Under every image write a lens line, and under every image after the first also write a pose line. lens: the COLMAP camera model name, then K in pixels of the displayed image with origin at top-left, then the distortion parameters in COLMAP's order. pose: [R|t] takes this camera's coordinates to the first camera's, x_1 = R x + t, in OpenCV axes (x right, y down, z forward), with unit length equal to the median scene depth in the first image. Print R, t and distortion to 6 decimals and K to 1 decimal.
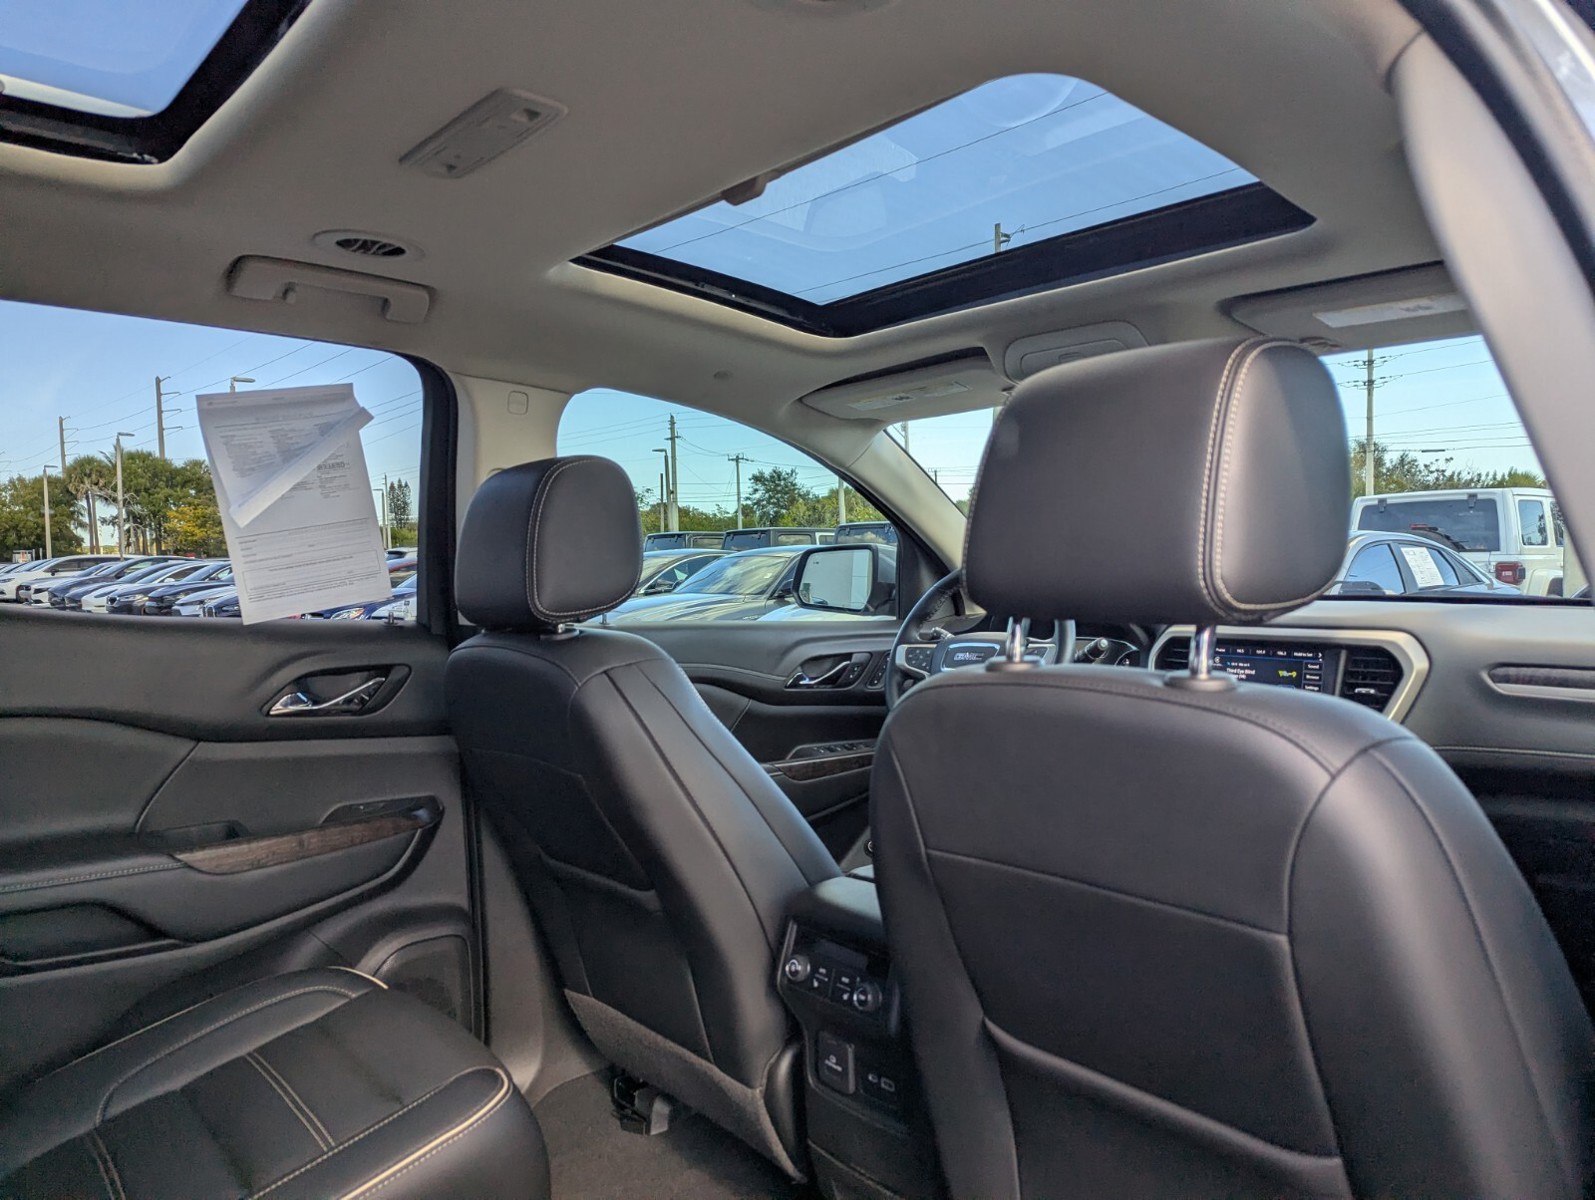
lens RADIAL K [[1121.8, 0, 794.6], [0, 1121.8, 611.9], [0, 0, 1]] dist [0.046947, -0.032052]
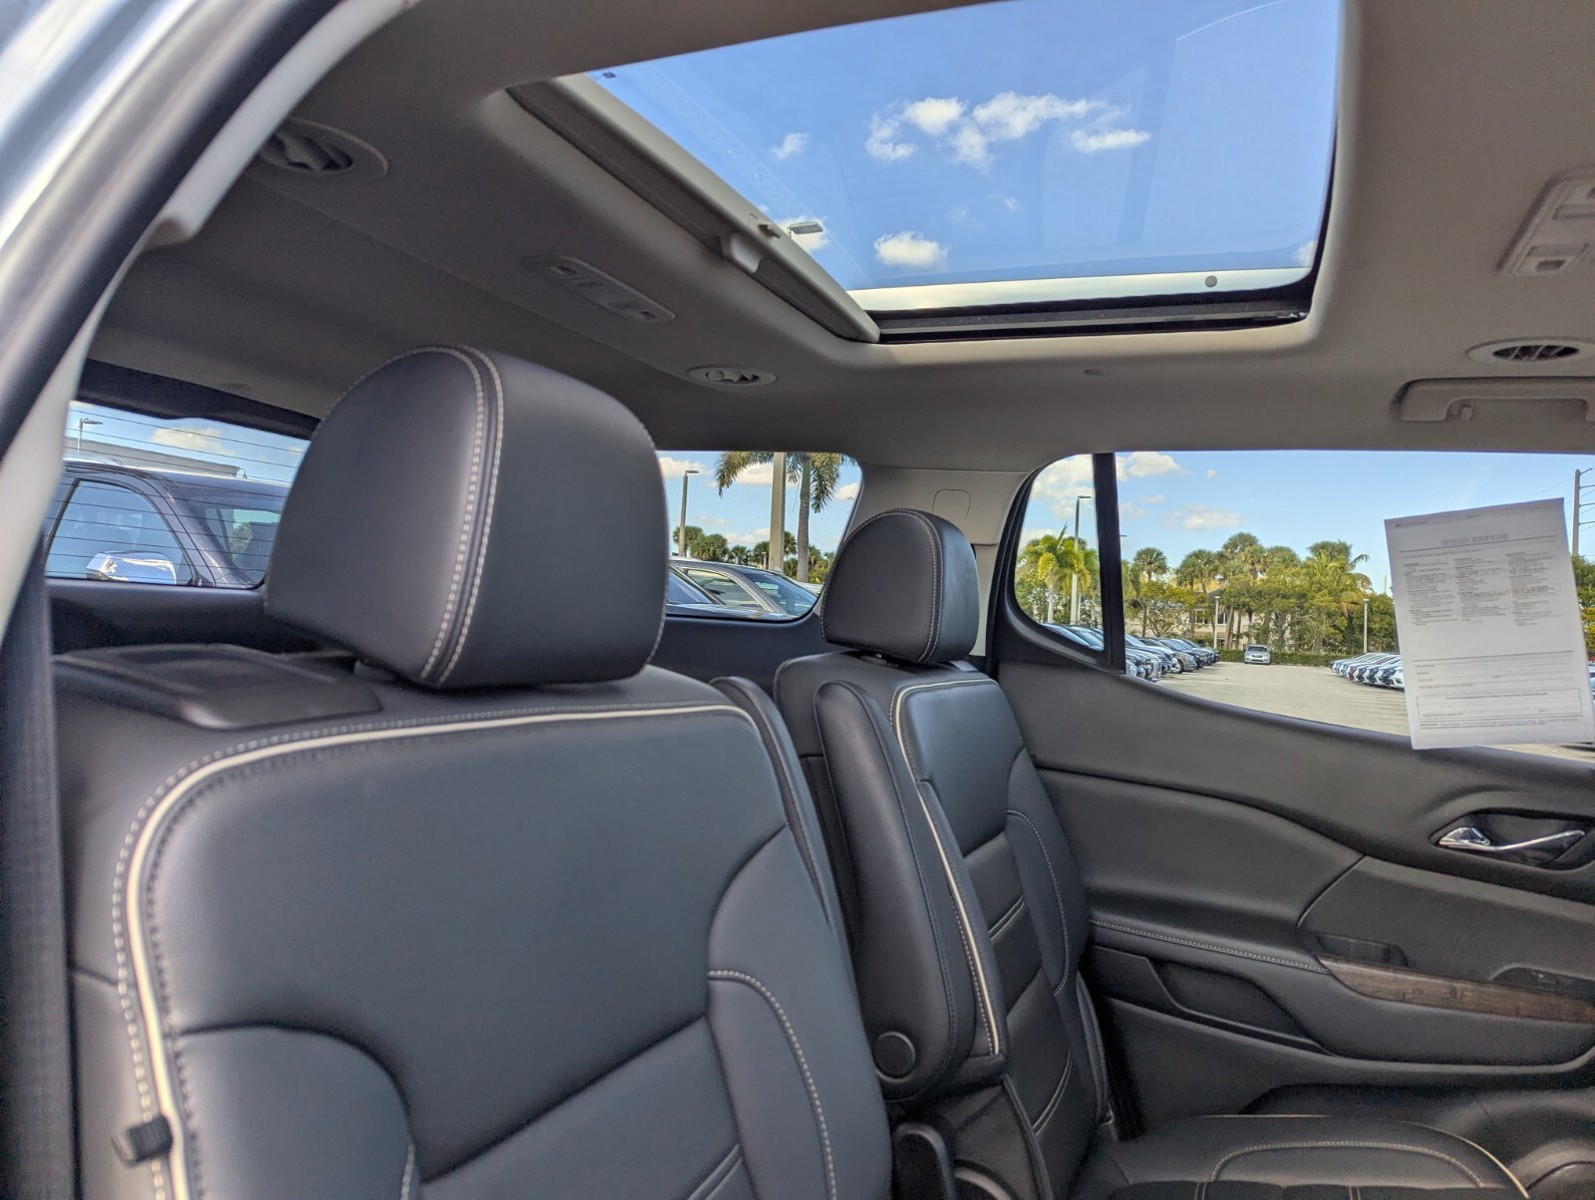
lens RADIAL K [[1121.8, 0, 785.4], [0, 1121.8, 595.8], [0, 0, 1]] dist [0.046947, -0.032052]
pose [[0.439916, 0.025097, -0.897688, 0.154270], [-0.112727, 0.993246, -0.027474, -0.029966], [0.890936, 0.113280, 0.439774, 0.074350]]
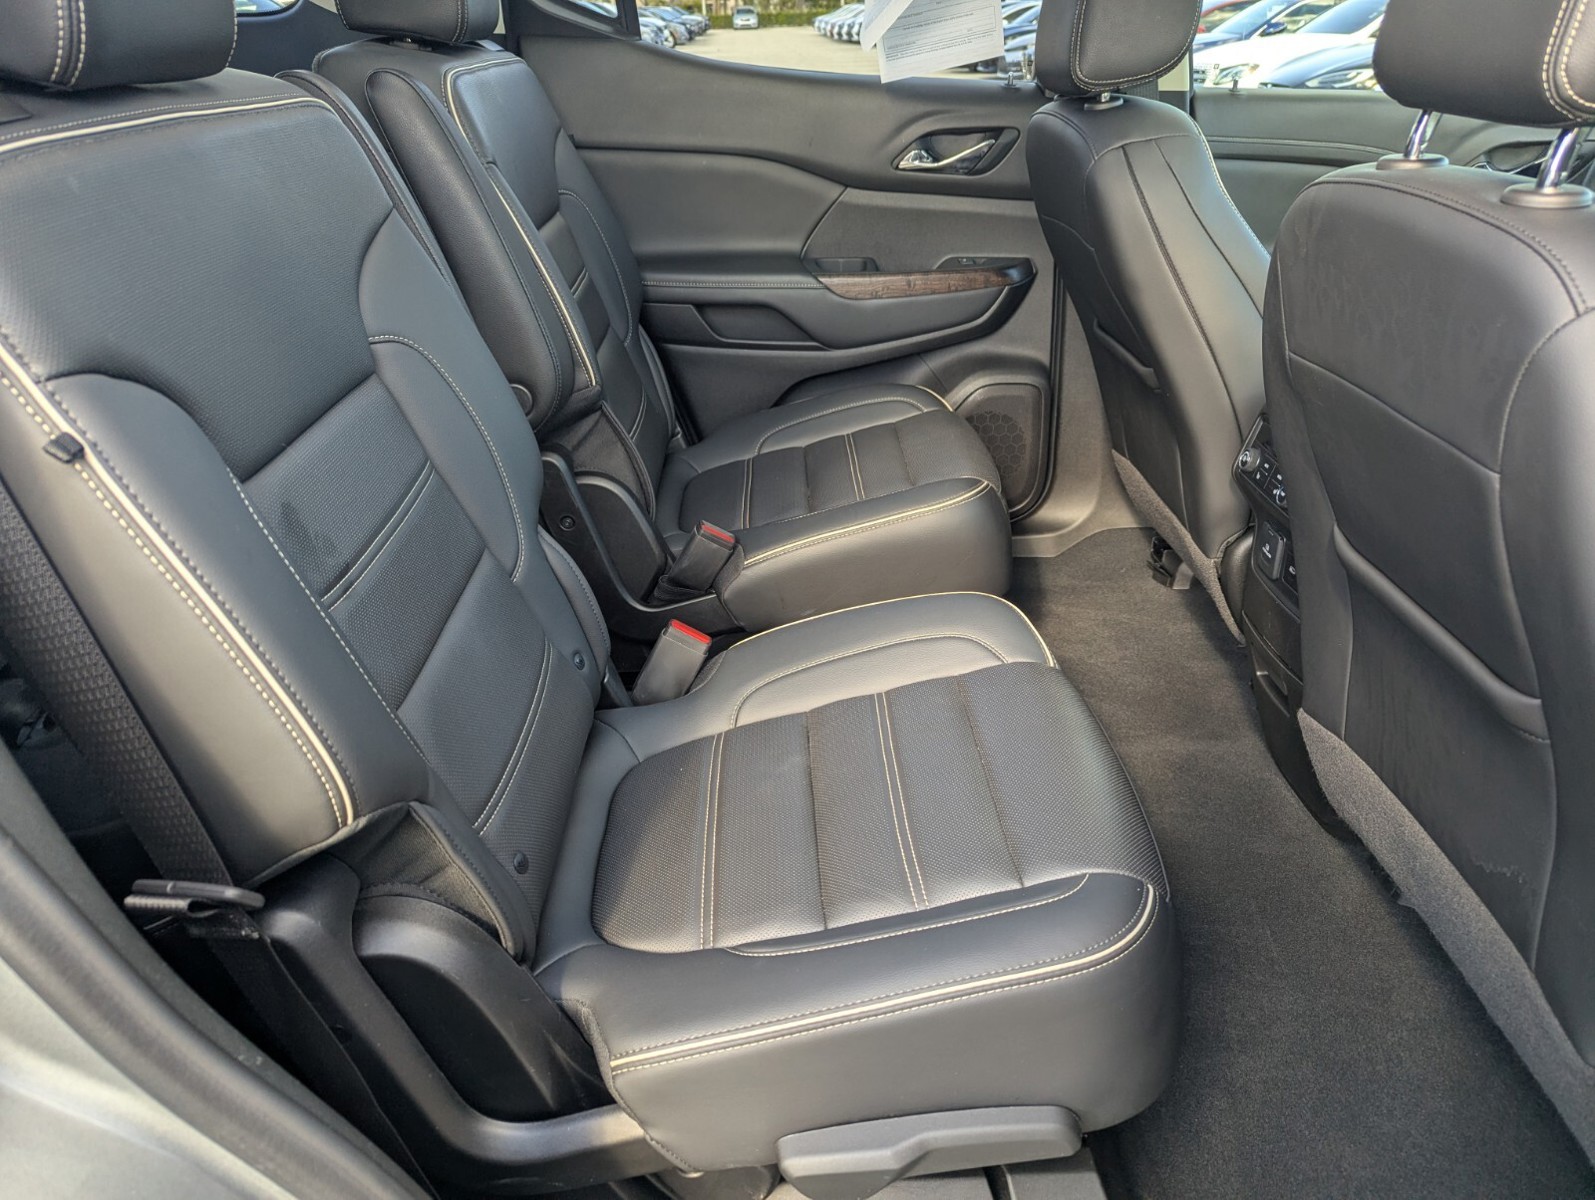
lens RADIAL K [[1121.8, 0, 797.6], [0, 1121.8, 614.1], [0, 0, 1]] dist [0.046947, -0.032052]
pose [[0.780636, 0.294657, -0.551167, 0.258840], [-0.023794, 0.895259, 0.444911, -0.015591], [0.624533, -0.334199, 0.705882, -0.059756]]
